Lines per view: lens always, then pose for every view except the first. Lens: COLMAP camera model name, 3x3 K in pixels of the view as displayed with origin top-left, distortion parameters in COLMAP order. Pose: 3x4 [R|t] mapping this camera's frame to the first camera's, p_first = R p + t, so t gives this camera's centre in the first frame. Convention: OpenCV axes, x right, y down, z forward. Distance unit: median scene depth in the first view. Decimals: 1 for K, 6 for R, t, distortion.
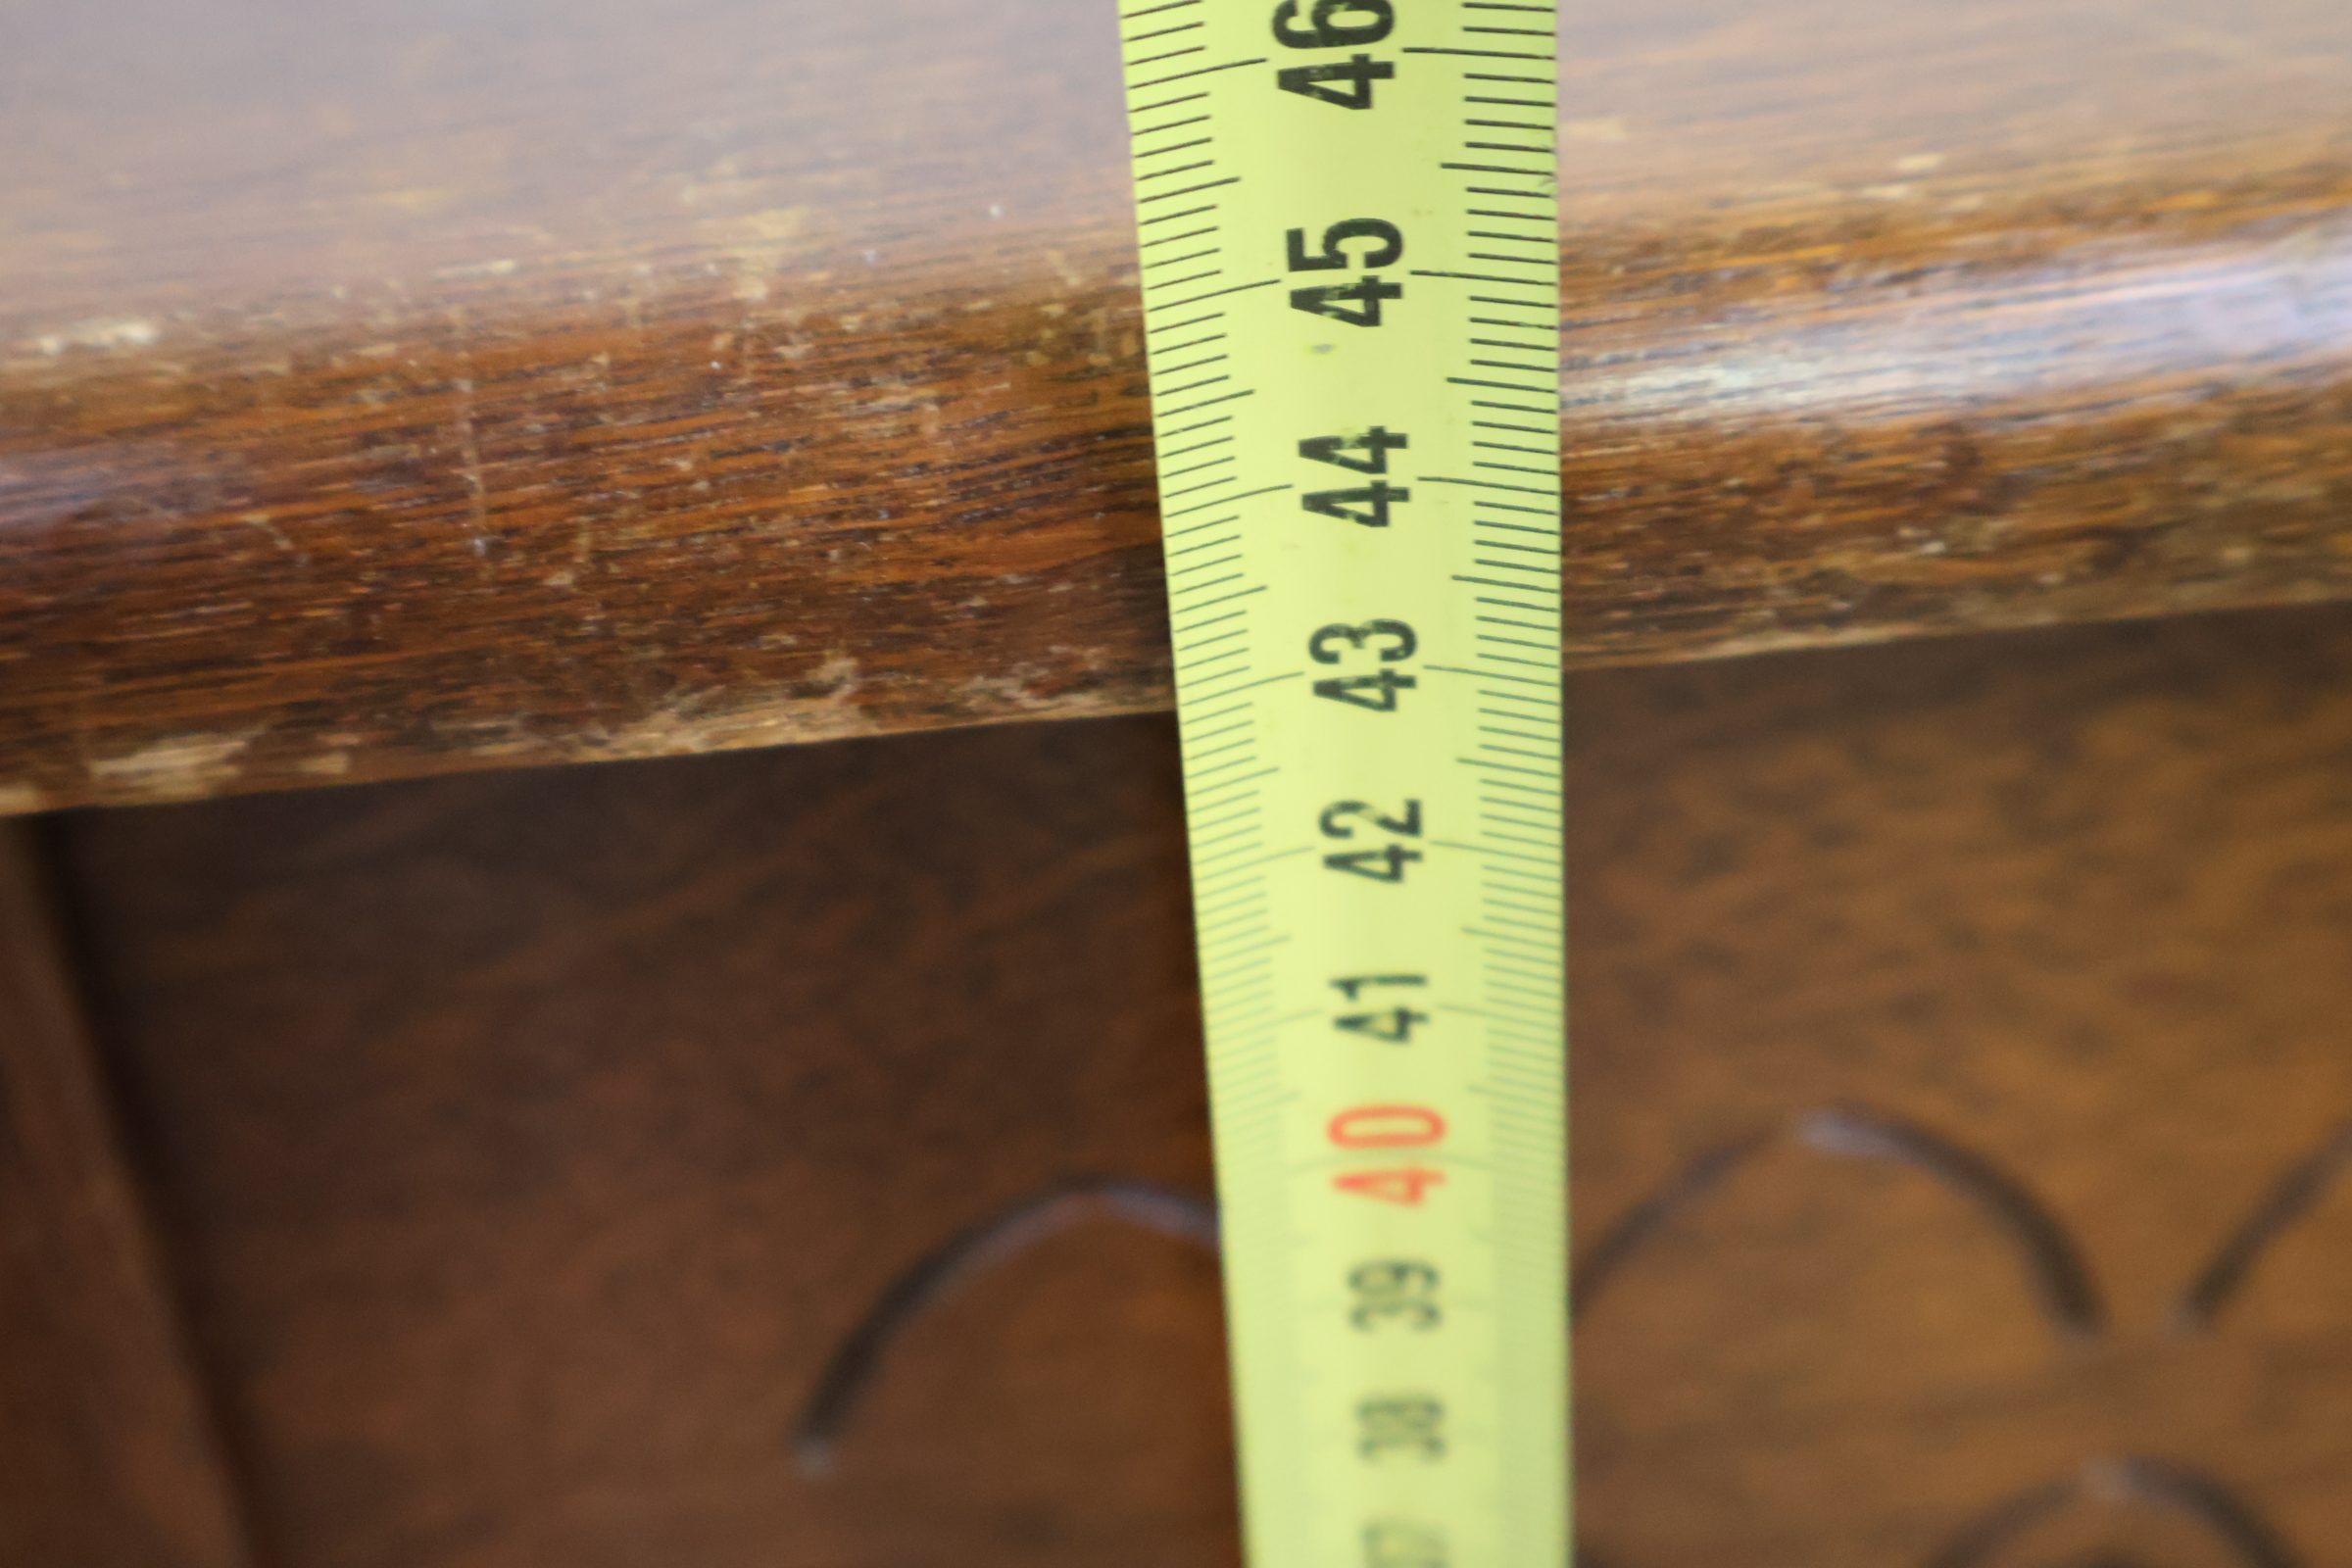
lens RADIAL K [[2789.4, 0, 1174.4], [0, 2789.4, 782.5], [0, 0, 1]] dist [0.005043, 0.000000]
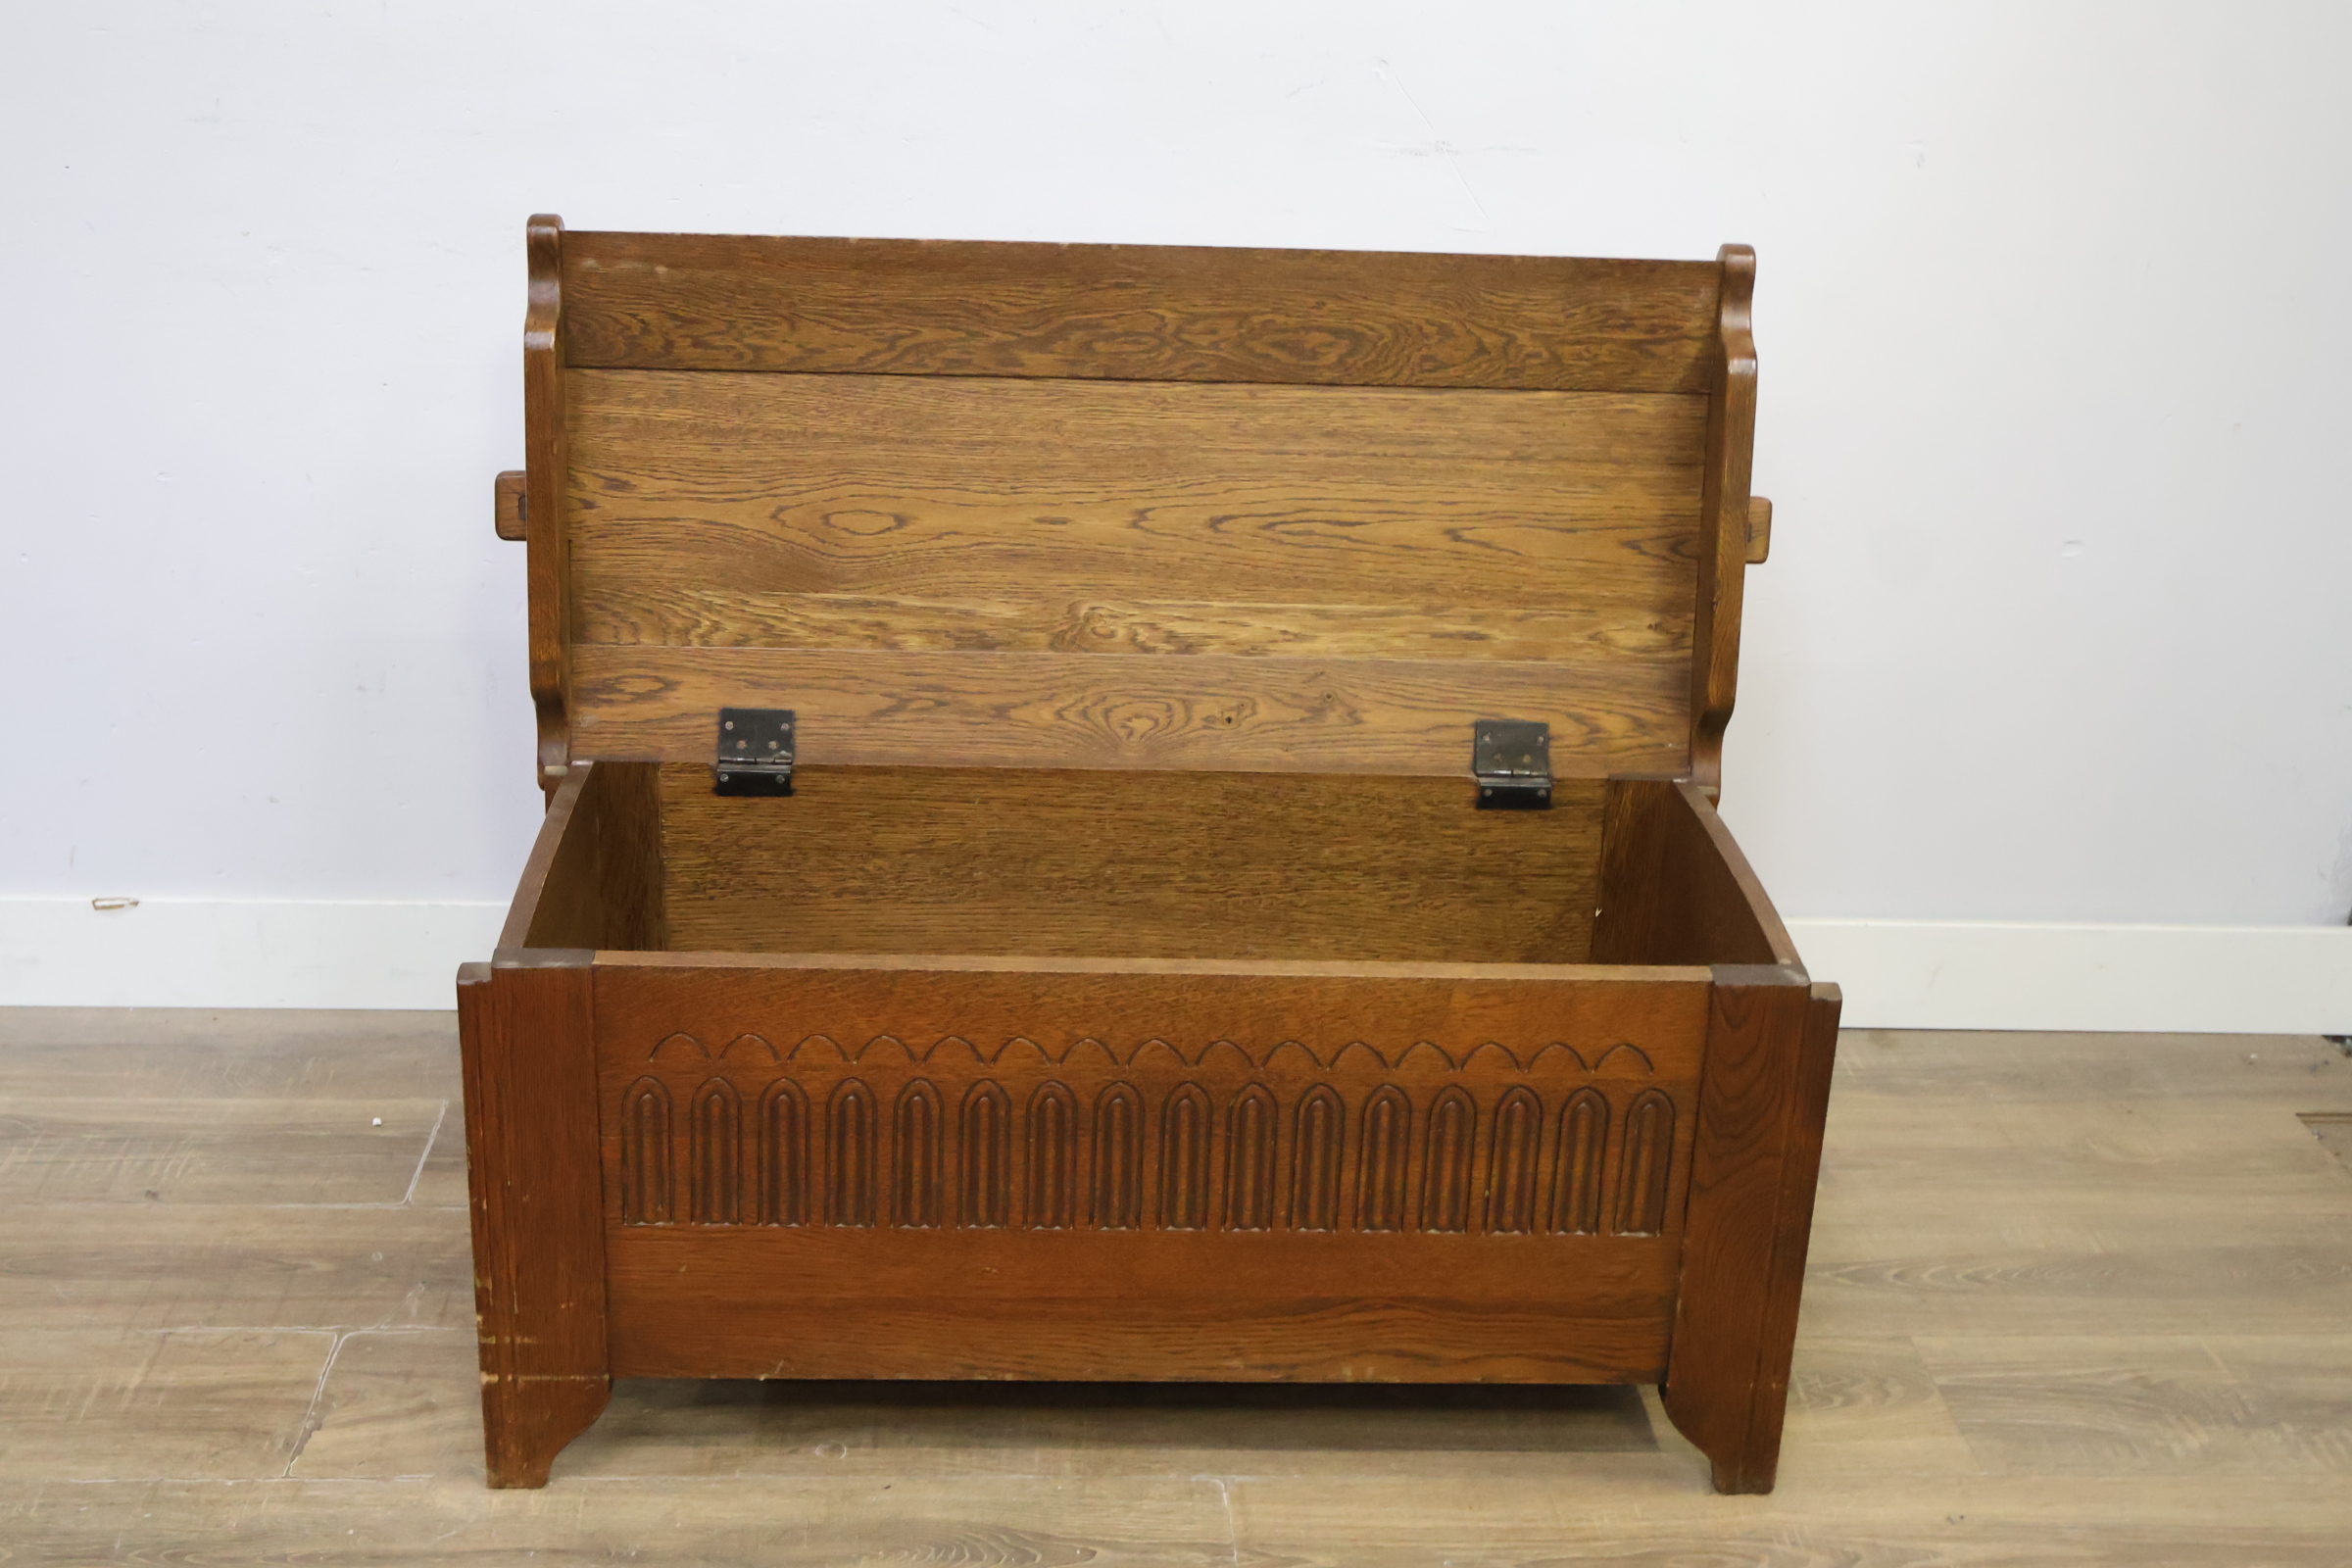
lens RADIAL K [[2789.4, 0, 1154.7], [0, 2789.4, 762.8], [0, 0, 1]] dist [0.005043, 0.000000]
pose [[0.995312, 0.094937, -0.018479, 1.817484], [-0.096697, 0.980812, -0.169286, 0.737743], [0.002053, 0.170280, 0.985394, -9.387407]]
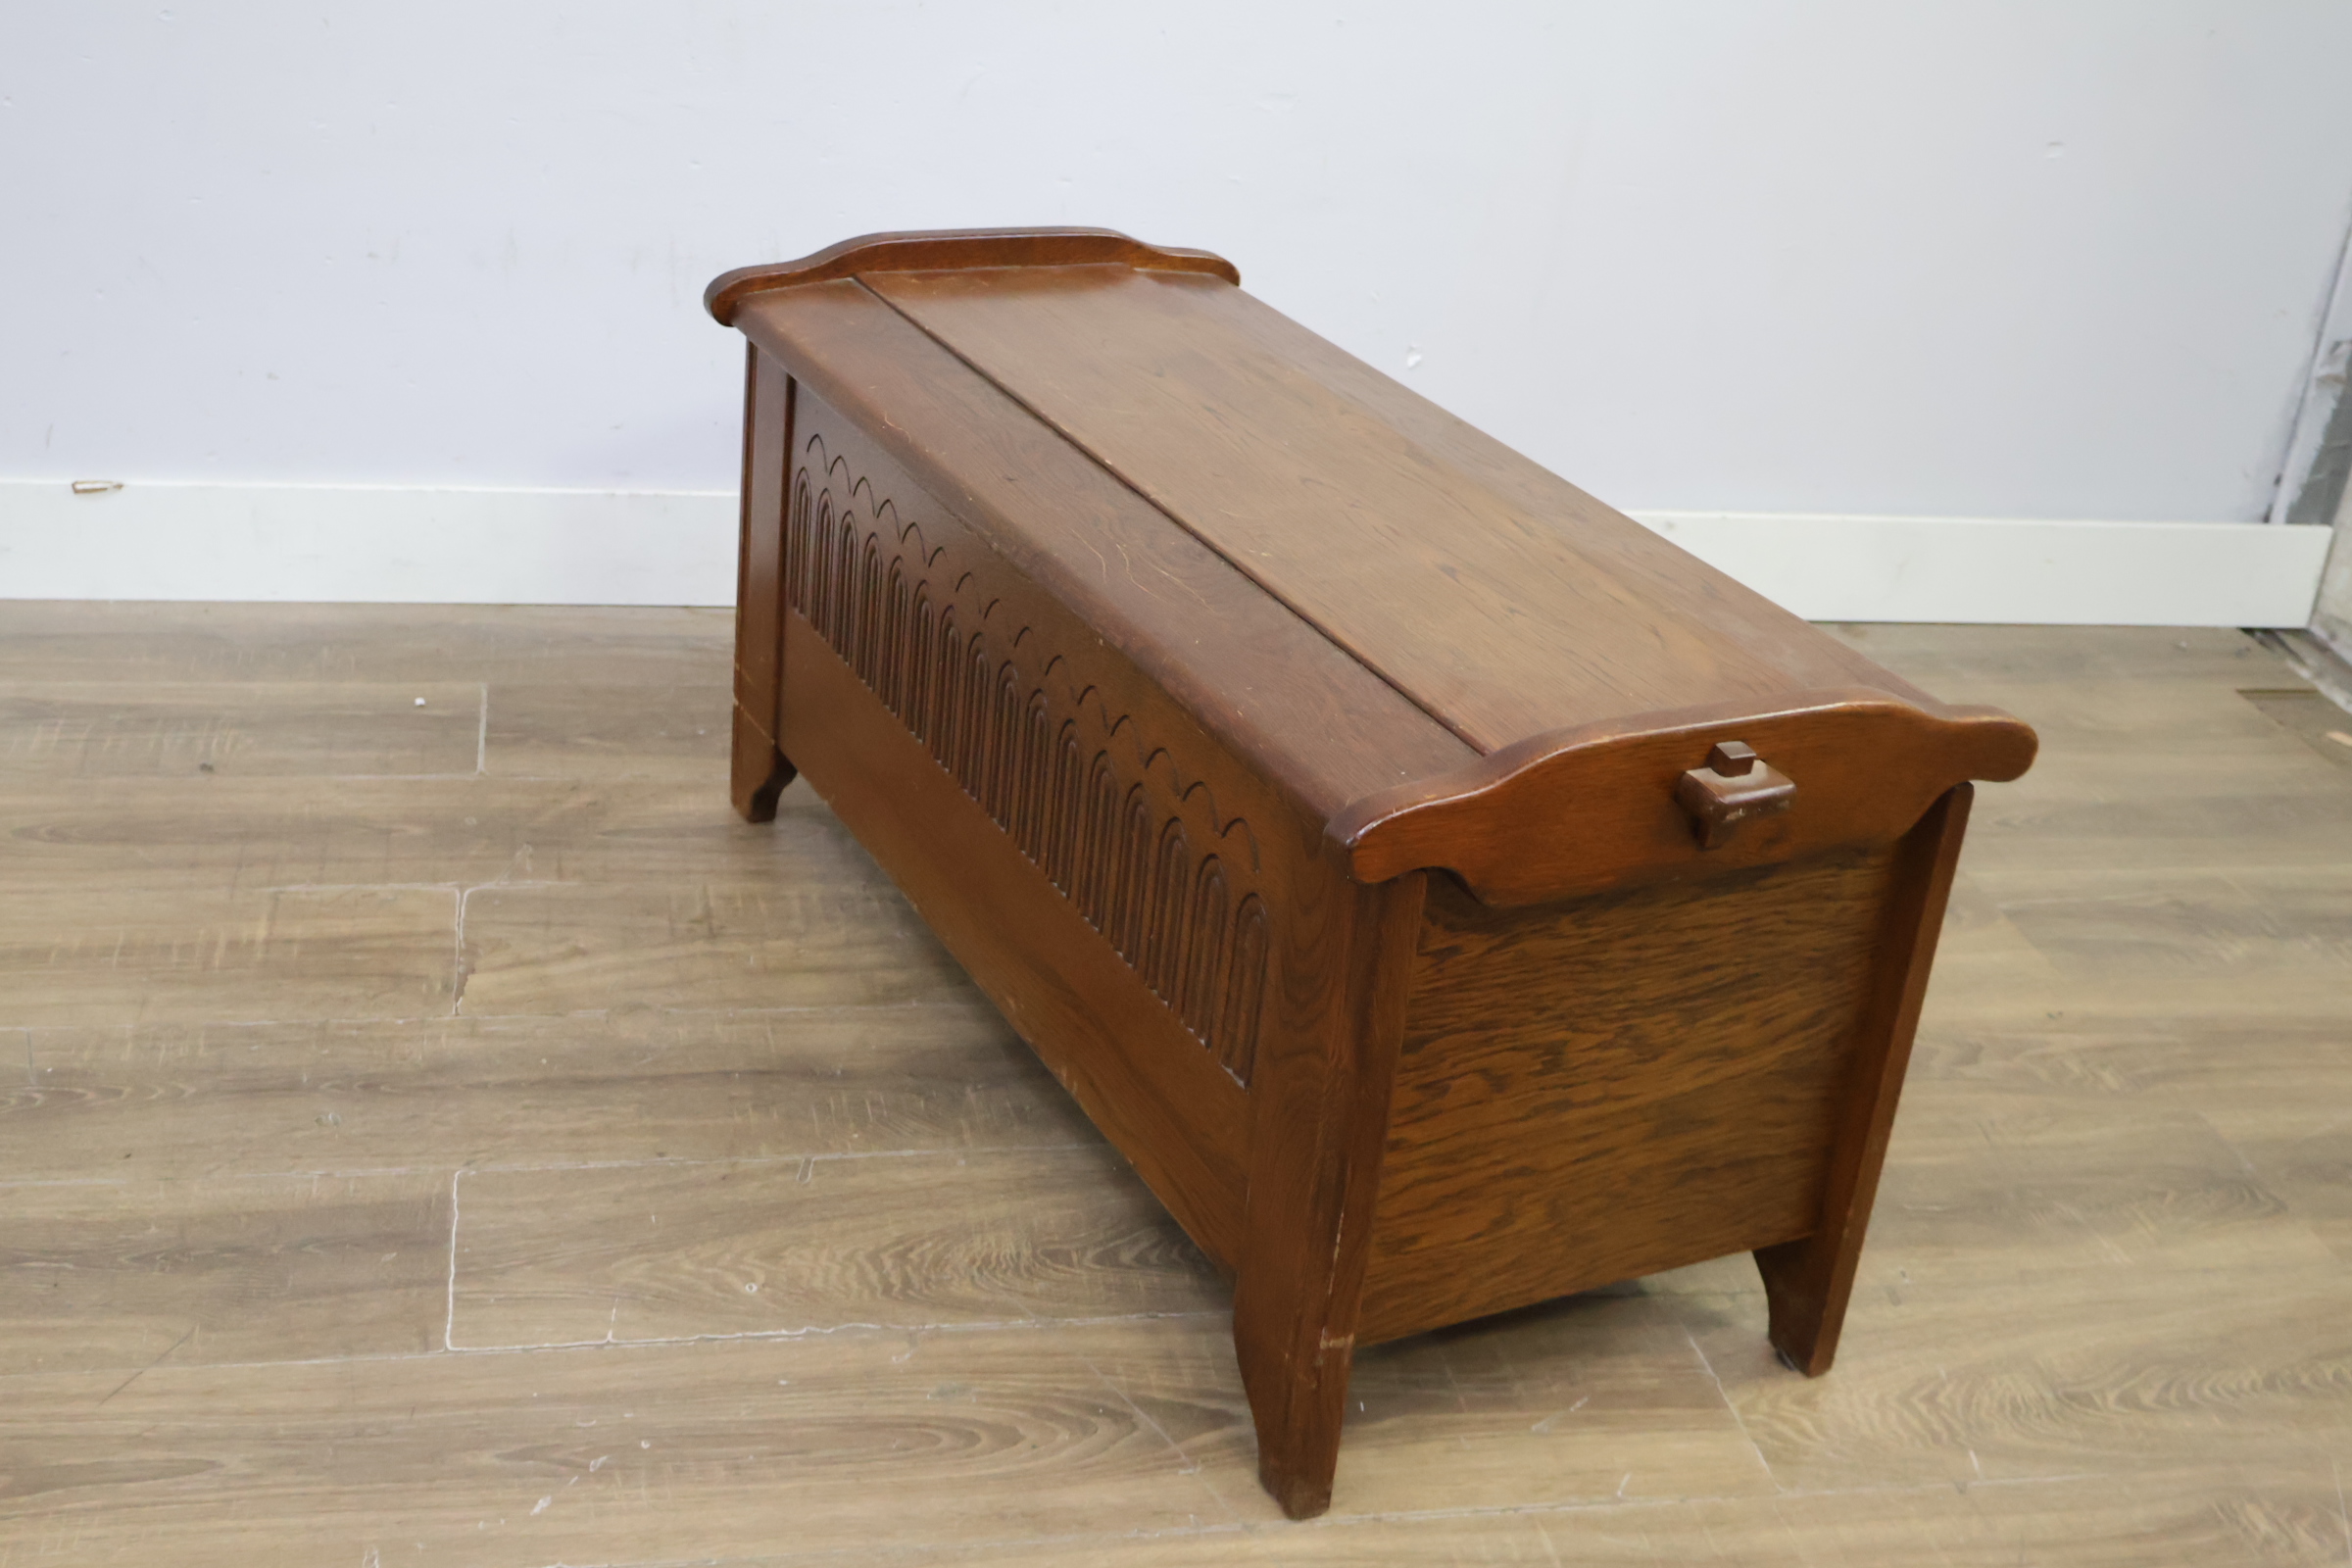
lens RADIAL K [[2789.4, 0, 1163.6], [0, 2789.4, 766.3], [0, 0, 1]] dist [0.005043, 0.000000]
pose [[0.985521, 0.083777, 0.147413, -0.521355], [-0.068722, 0.992156, -0.104418, 1.955850], [-0.155005, 0.092775, 0.983548, -9.111346]]
